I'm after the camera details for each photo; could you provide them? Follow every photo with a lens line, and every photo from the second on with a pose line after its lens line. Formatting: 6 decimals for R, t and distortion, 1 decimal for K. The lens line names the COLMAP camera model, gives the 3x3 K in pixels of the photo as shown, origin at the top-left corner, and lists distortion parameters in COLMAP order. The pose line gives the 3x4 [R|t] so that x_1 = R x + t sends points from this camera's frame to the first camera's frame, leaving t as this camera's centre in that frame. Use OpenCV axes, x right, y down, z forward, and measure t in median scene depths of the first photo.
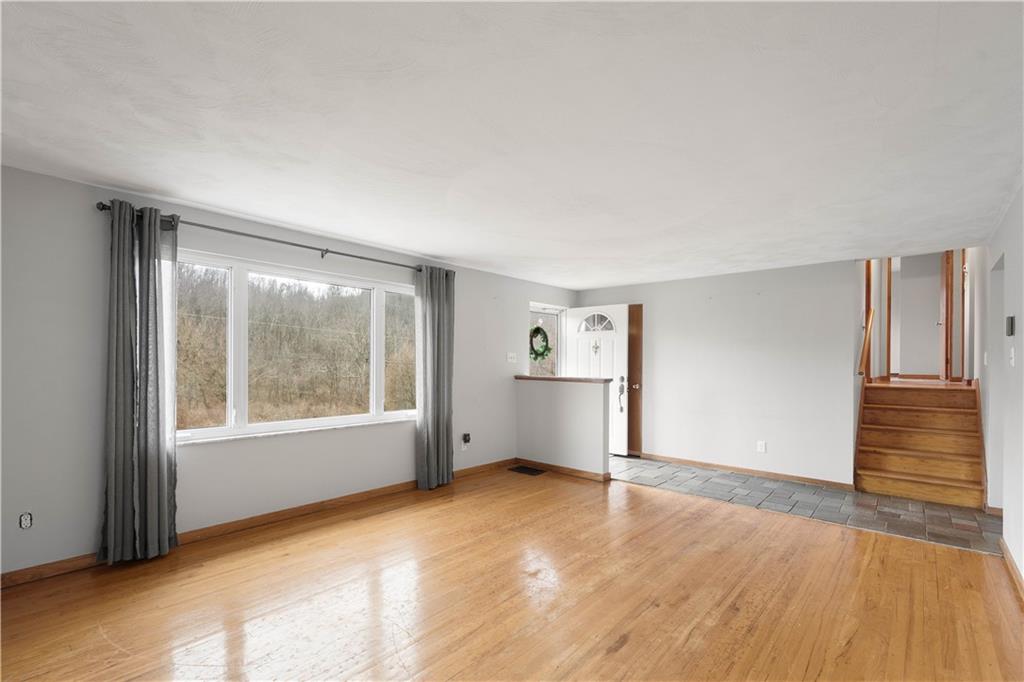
lens RADIAL K [[453.6, 0, 503.3], [0, 453.6, 366.3], [0, 0, 1]] dist [0.014243, -0.003862]
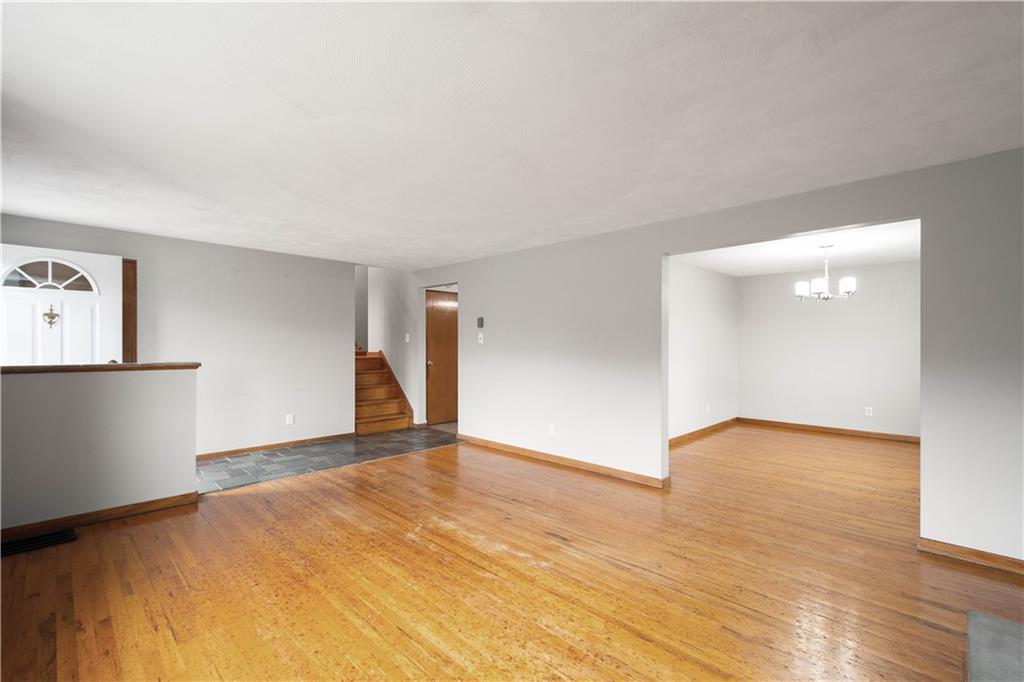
lens RADIAL K [[453.6, 0, 509.1], [0, 453.6, 342.0], [0, 0, 1]] dist [0.014243, -0.003862]
pose [[0.048847, -0.003694, 0.998799, -0.604730], [0.006872, 0.999971, 0.003362, -0.006203], [-0.998783, 0.006700, 0.048871, 0.548238]]
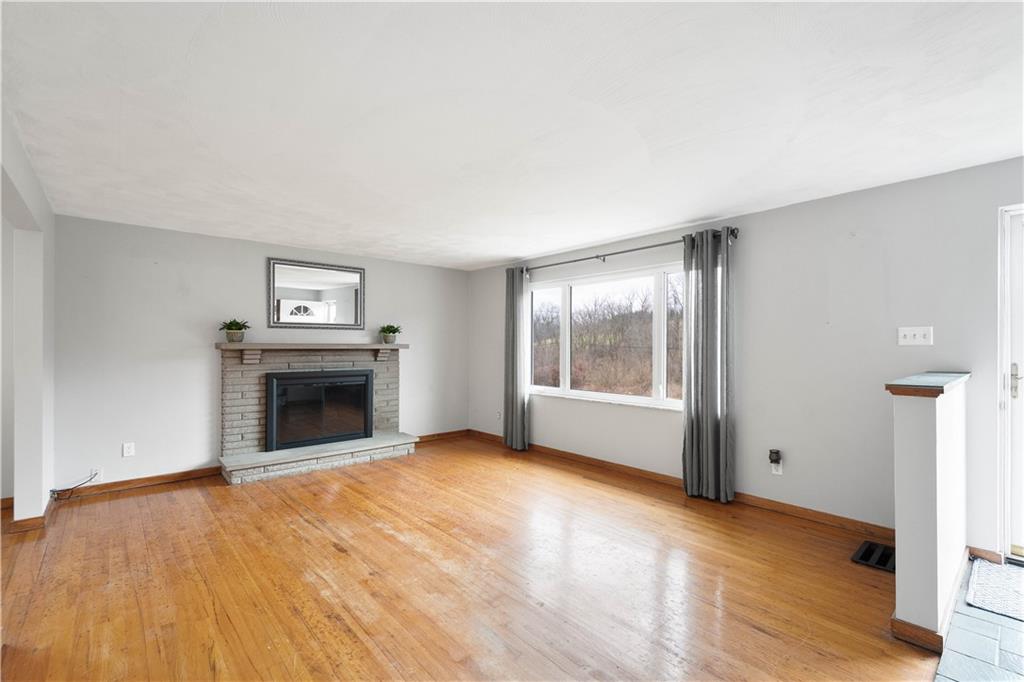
lens RADIAL K [[453.6, 0, 518.5], [0, 453.6, 347.1], [0, 0, 1]] dist [0.014243, -0.003862]
pose [[-0.096752, -0.005718, -0.995292, 0.802119], [-0.010024, 0.999938, -0.004770, 0.000164], [0.995258, 0.009516, -0.096803, 0.847922]]
